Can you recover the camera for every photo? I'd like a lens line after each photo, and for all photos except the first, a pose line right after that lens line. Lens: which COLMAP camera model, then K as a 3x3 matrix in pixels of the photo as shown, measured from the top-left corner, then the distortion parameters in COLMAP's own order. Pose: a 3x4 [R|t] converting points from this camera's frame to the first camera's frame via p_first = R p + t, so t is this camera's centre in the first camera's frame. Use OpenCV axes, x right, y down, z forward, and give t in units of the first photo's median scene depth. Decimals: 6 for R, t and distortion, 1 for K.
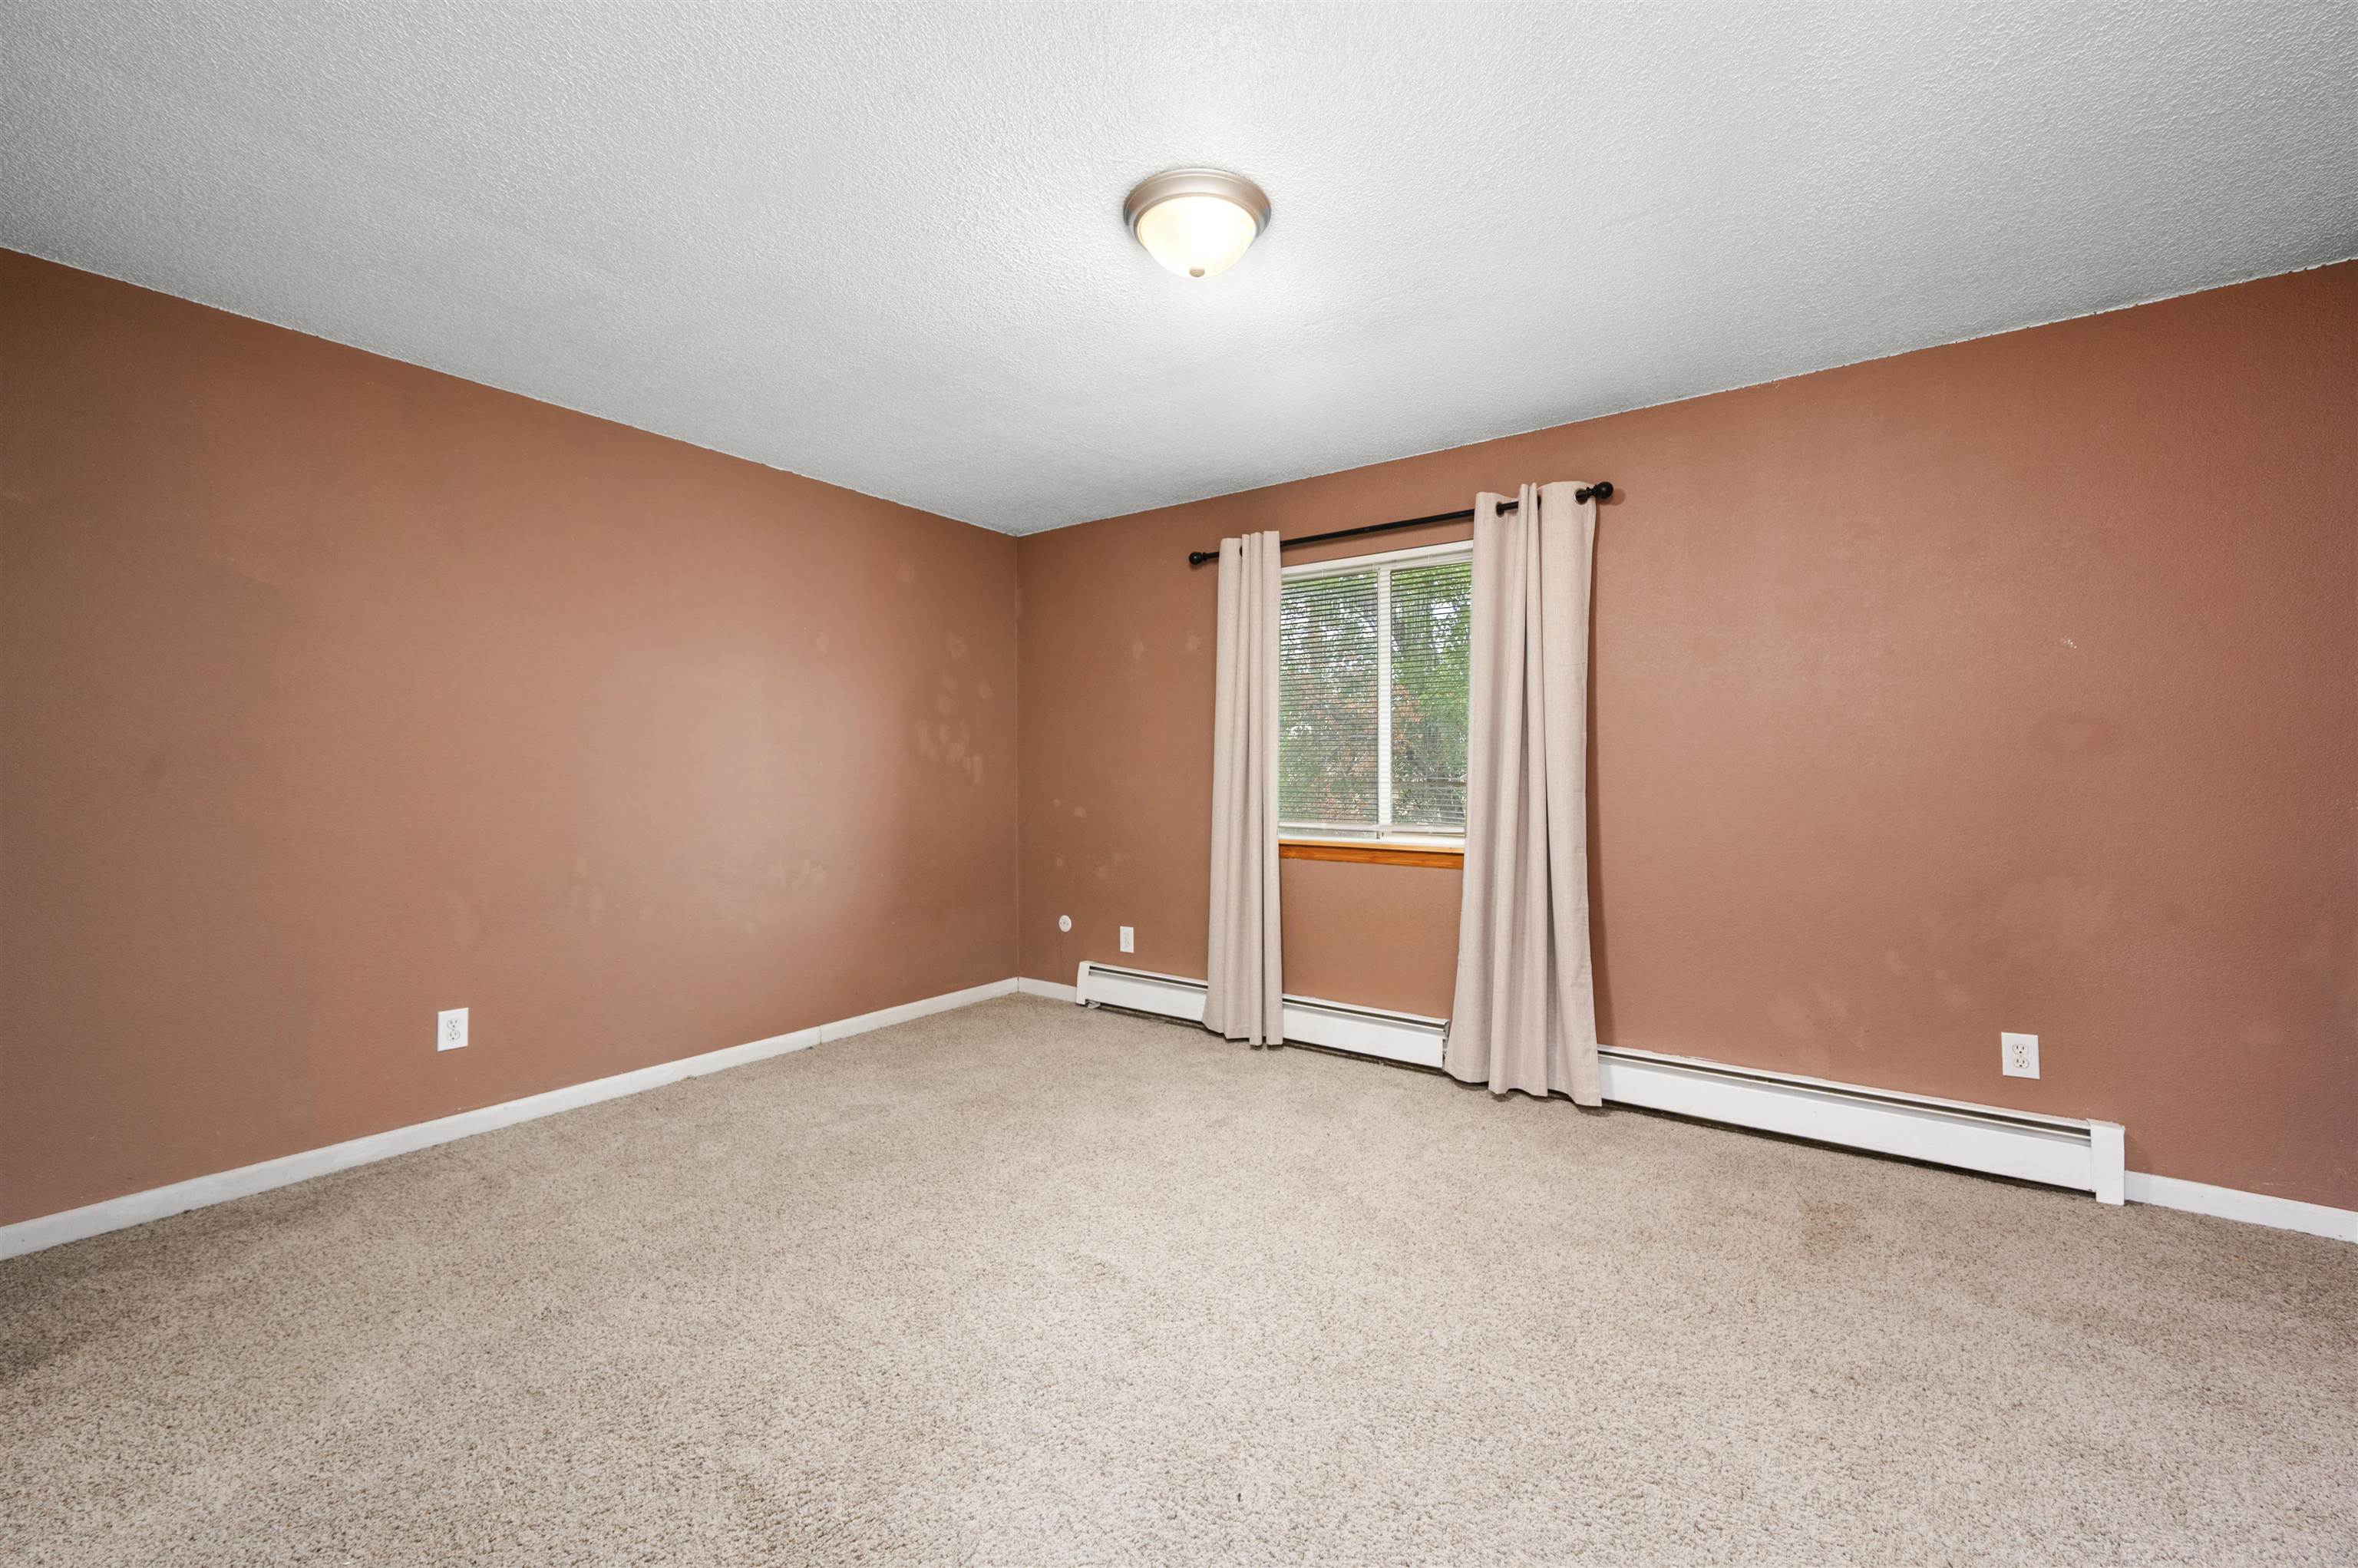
lens RADIAL K [[929.2, 0, 1177.9], [0, 929.2, 774.5], [0, 0, 1]] dist [0.003507, 0.000253]
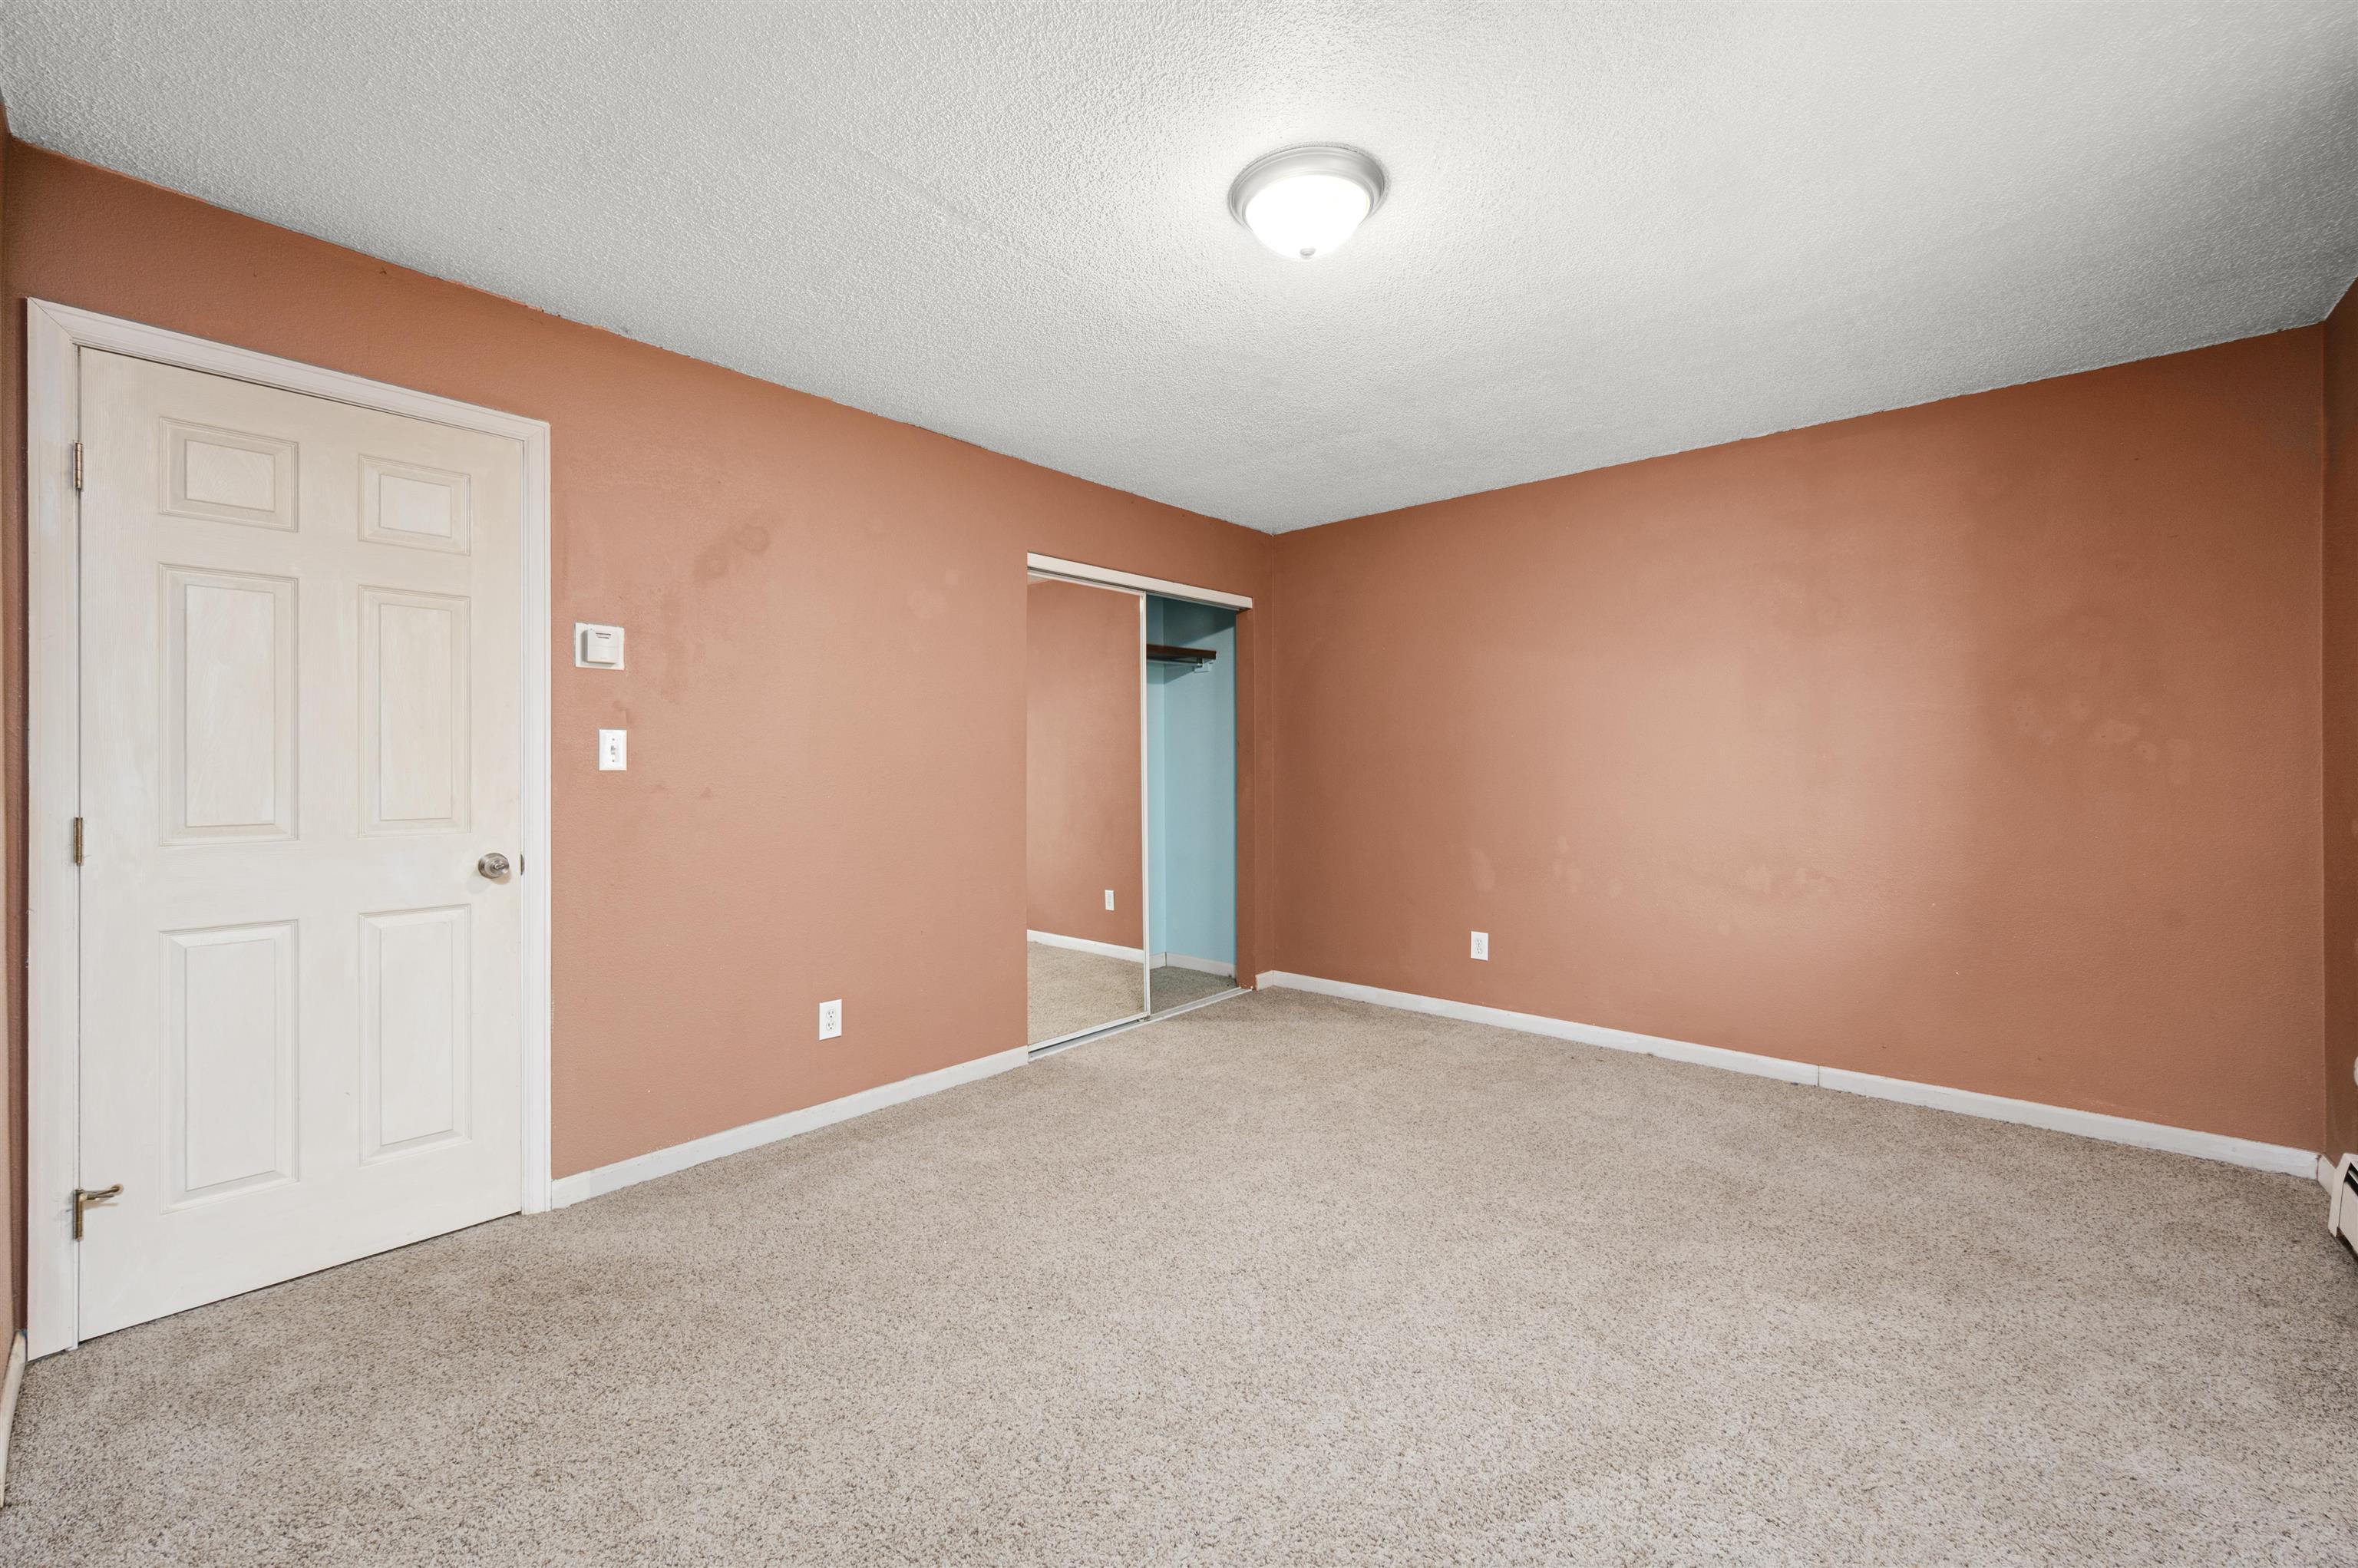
lens RADIAL K [[929.2, 0, 1181.7], [0, 929.2, 770.1], [0, 0, 1]] dist [0.003507, 0.000253]
pose [[-0.089971, 0.005018, -0.995932, 0.626018], [0.000030, 0.999987, 0.005035, -0.005196], [0.995944, 0.000423, -0.089970, 0.605271]]
